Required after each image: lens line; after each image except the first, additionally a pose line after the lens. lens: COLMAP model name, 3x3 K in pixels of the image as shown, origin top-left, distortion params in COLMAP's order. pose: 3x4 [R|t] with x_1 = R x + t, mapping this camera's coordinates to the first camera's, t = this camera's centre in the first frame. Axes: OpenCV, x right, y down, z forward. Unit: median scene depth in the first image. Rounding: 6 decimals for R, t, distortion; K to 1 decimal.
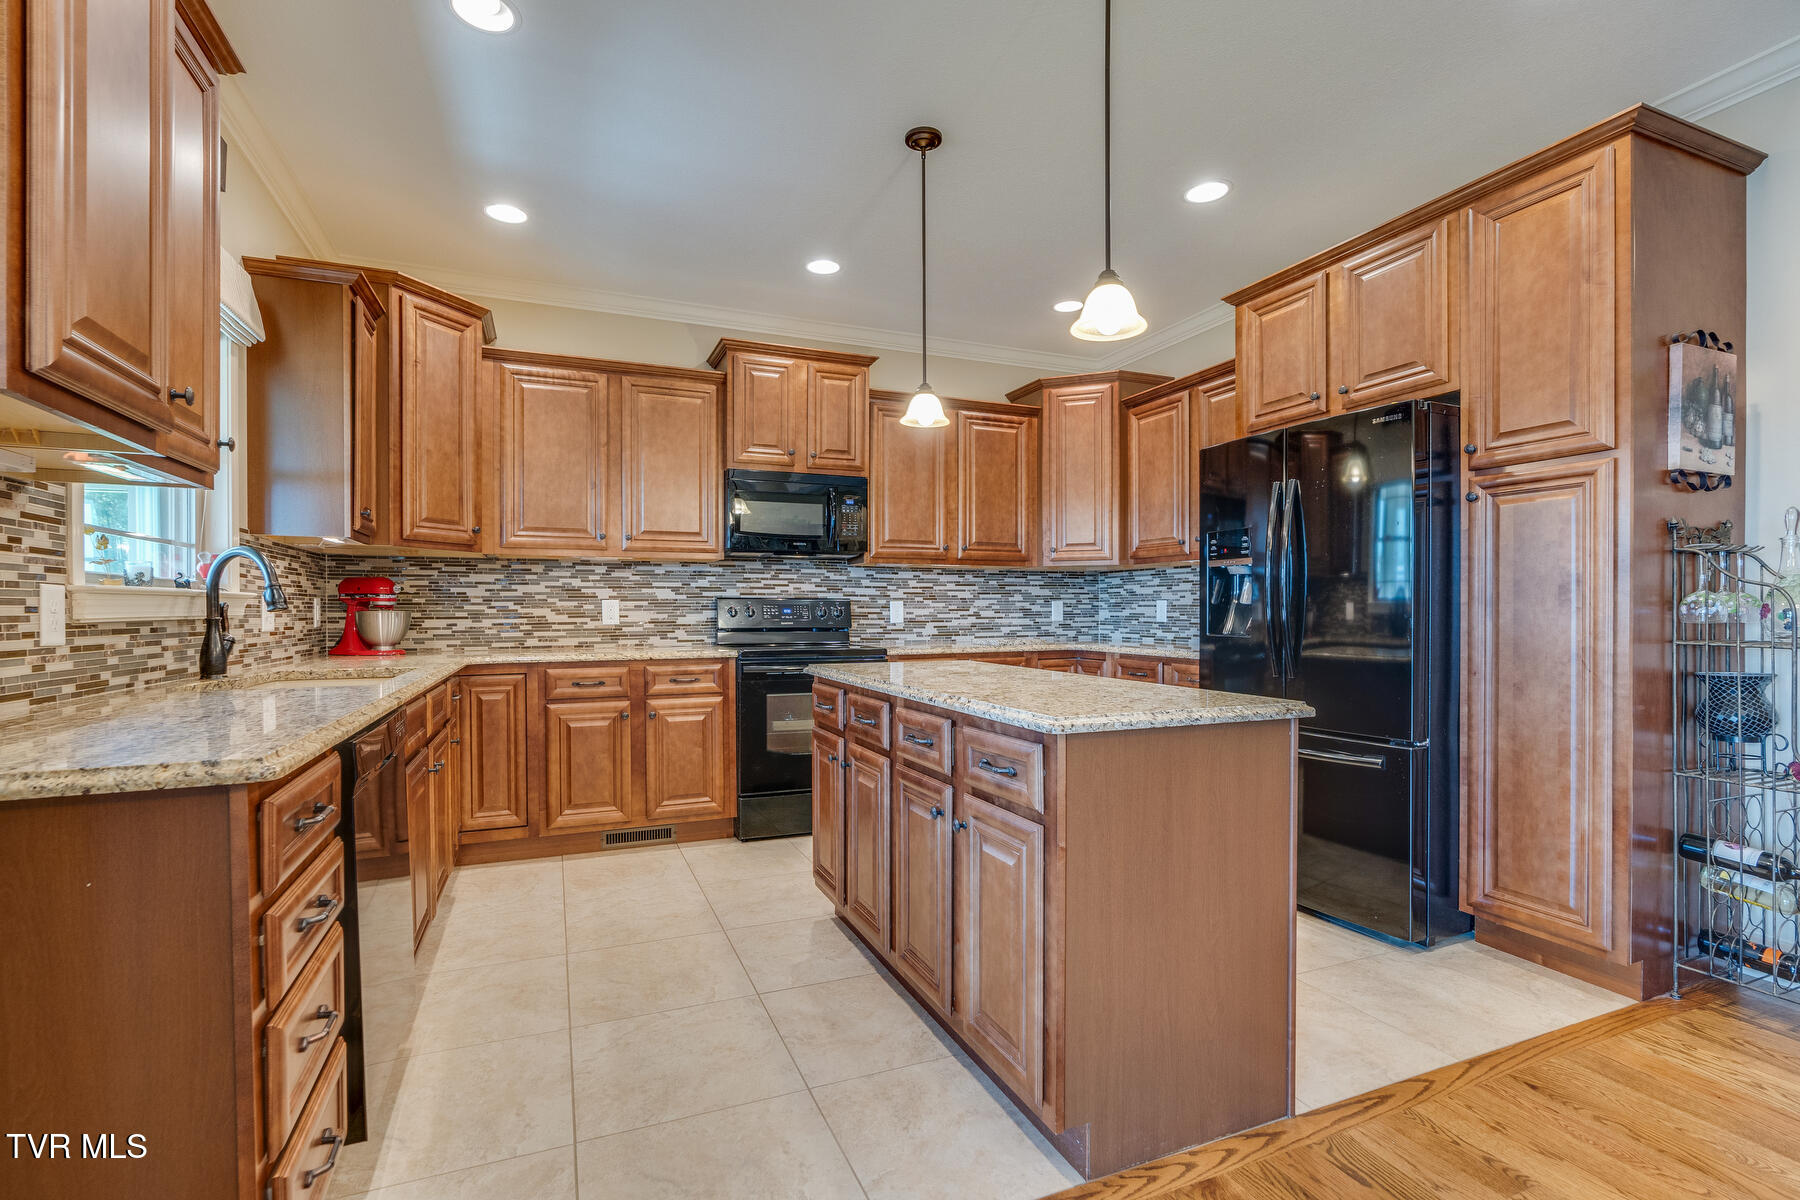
lens RADIAL K [[816.3, 0, 894.4], [0, 816.3, 630.0], [0, 0, 1]] dist [-0.001875, 0.000514]
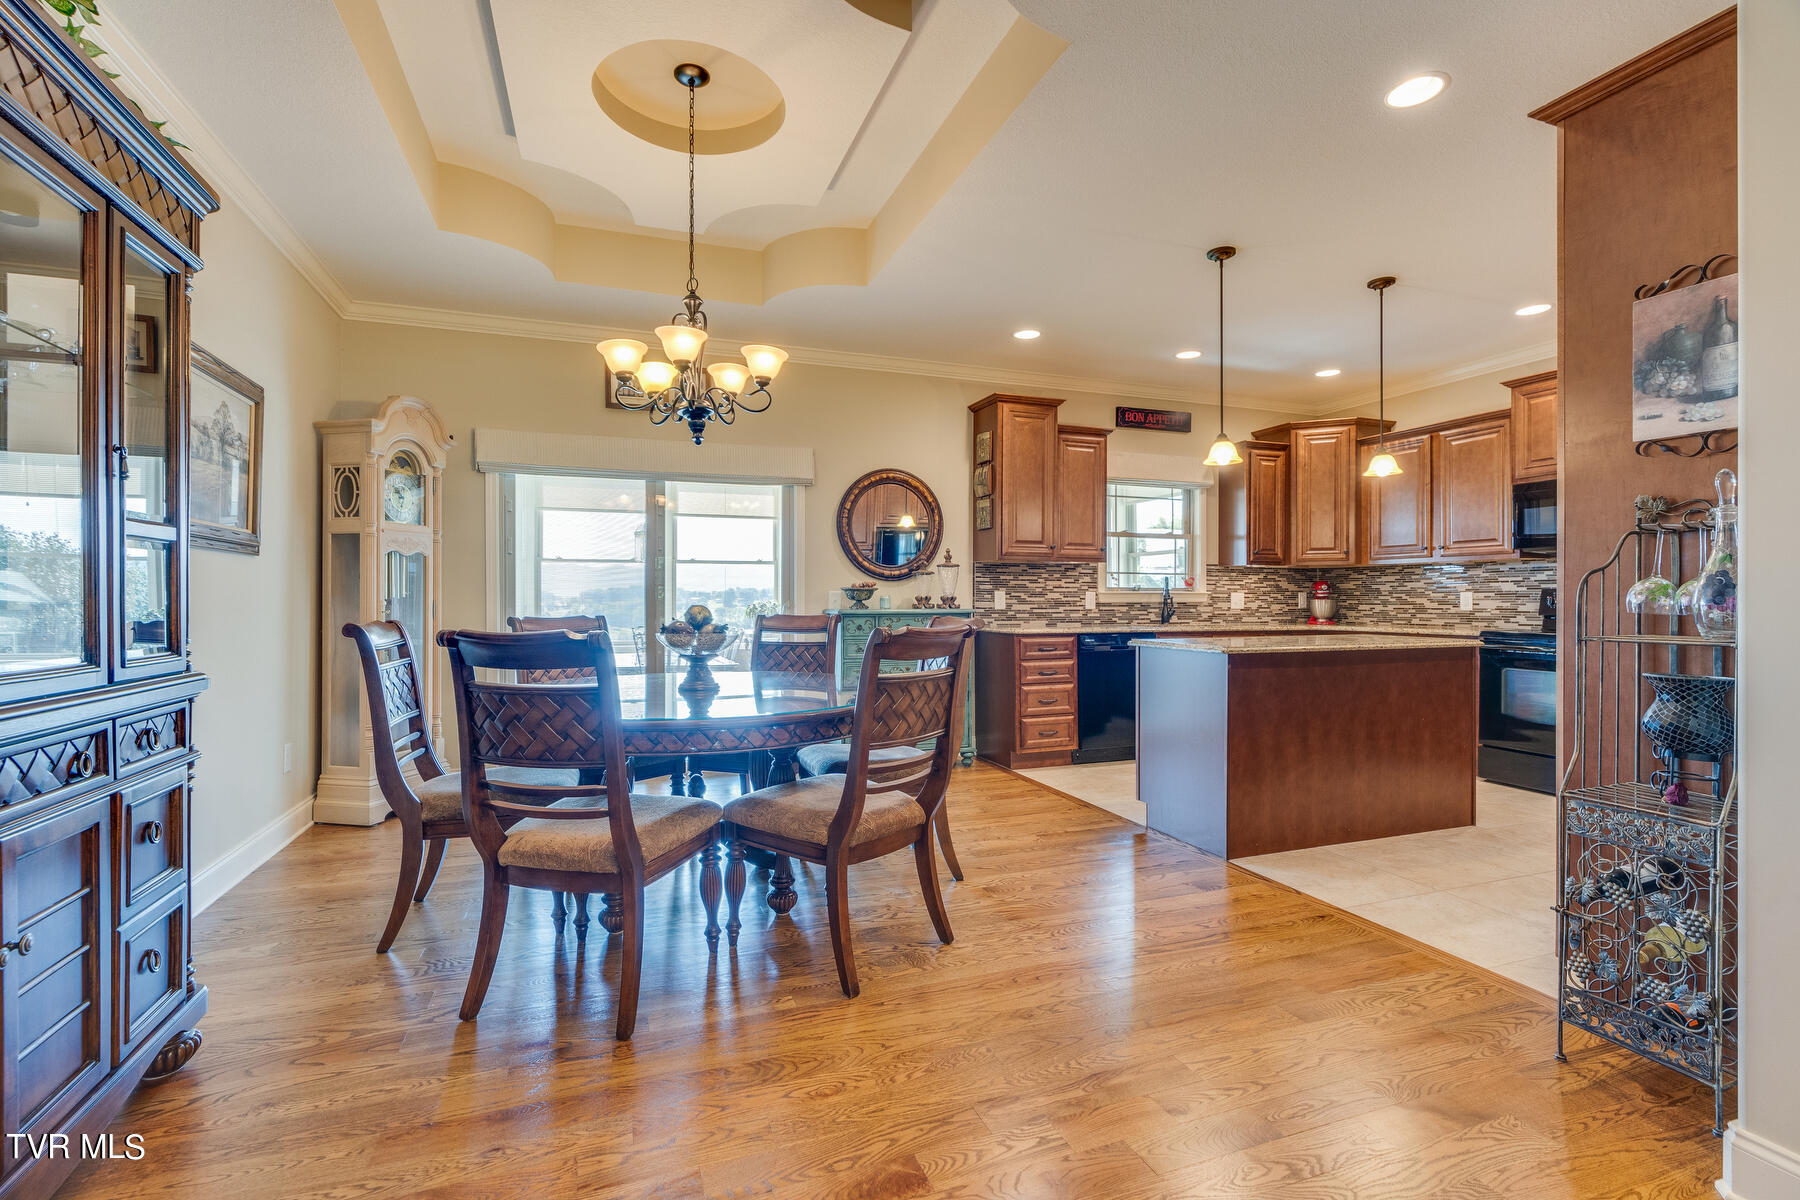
lens RADIAL K [[808.8, 0, 898.2], [0, 808.8, 601.5], [0, 0, 1]] dist [-0.002324, -0.000303]
pose [[-0.036444, 0.002979, -0.999331, 2.265230], [-0.025768, 0.999660, 0.003919, -0.004814], [0.999003, 0.025894, -0.036354, 0.259066]]
